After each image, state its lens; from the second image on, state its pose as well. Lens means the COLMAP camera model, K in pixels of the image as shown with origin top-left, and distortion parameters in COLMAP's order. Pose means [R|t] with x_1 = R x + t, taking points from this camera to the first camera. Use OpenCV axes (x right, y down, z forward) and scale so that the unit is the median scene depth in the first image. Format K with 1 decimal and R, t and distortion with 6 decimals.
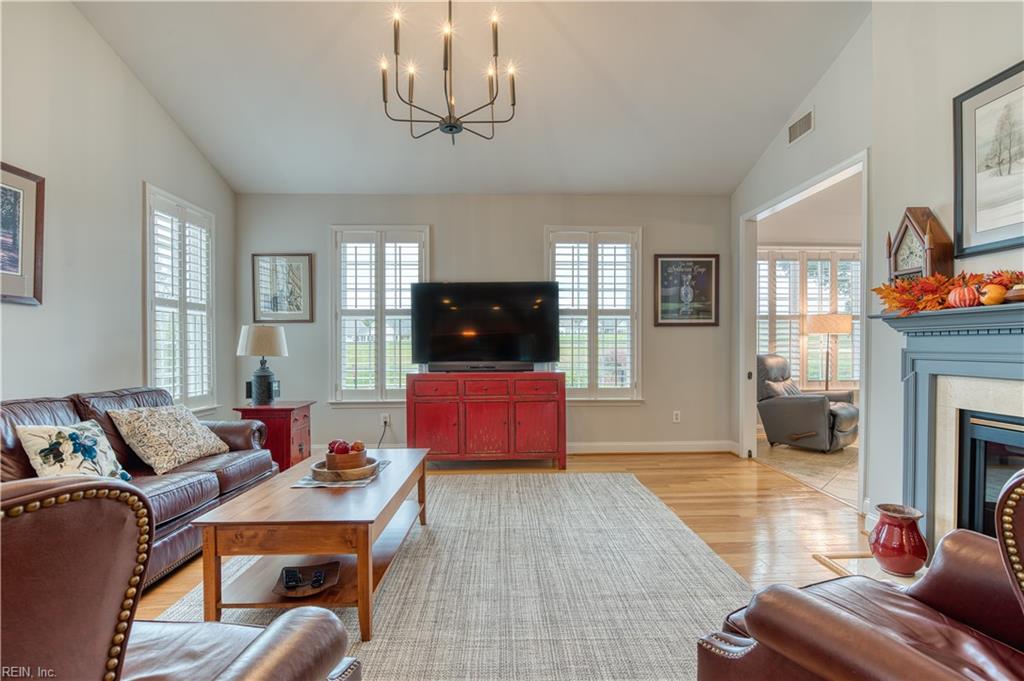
lens RADIAL K [[497.0, 0, 516.2], [0, 497.0, 351.4], [0, 0, 1]] dist [-0.003672, -0.000843]
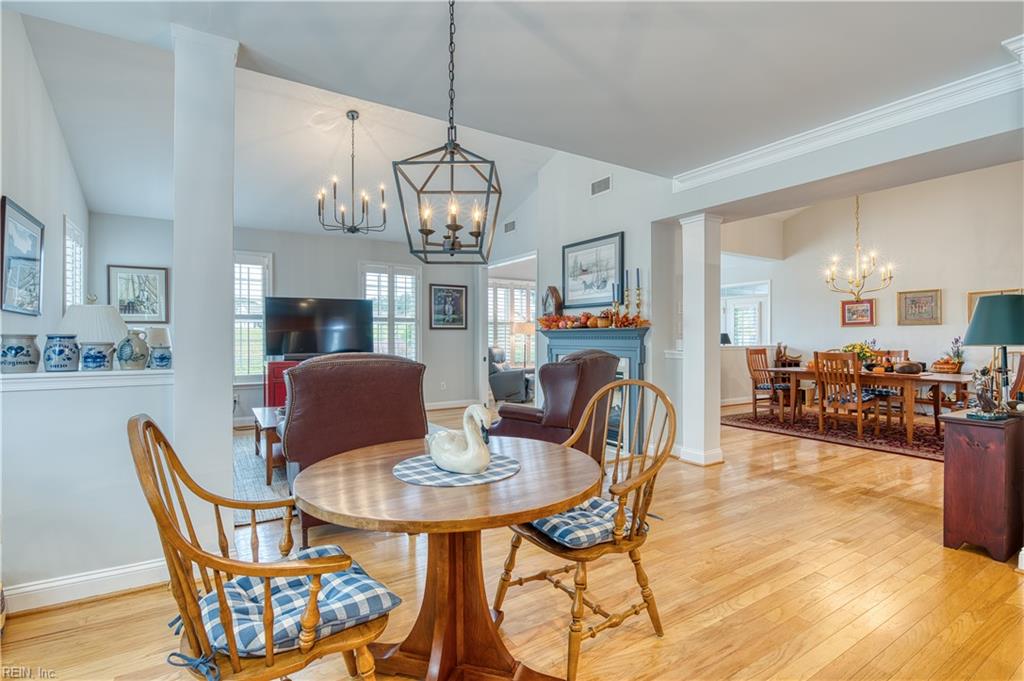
lens RADIAL K [[497.0, 0, 516.2], [0, 497.0, 351.4], [0, 0, 1]] dist [-0.003672, -0.000843]
pose [[0.862891, -0.012363, 0.505239, -0.286561], [0.005275, 0.999867, 0.015458, -0.003661], [-0.505363, -0.010674, 0.862841, -0.504297]]
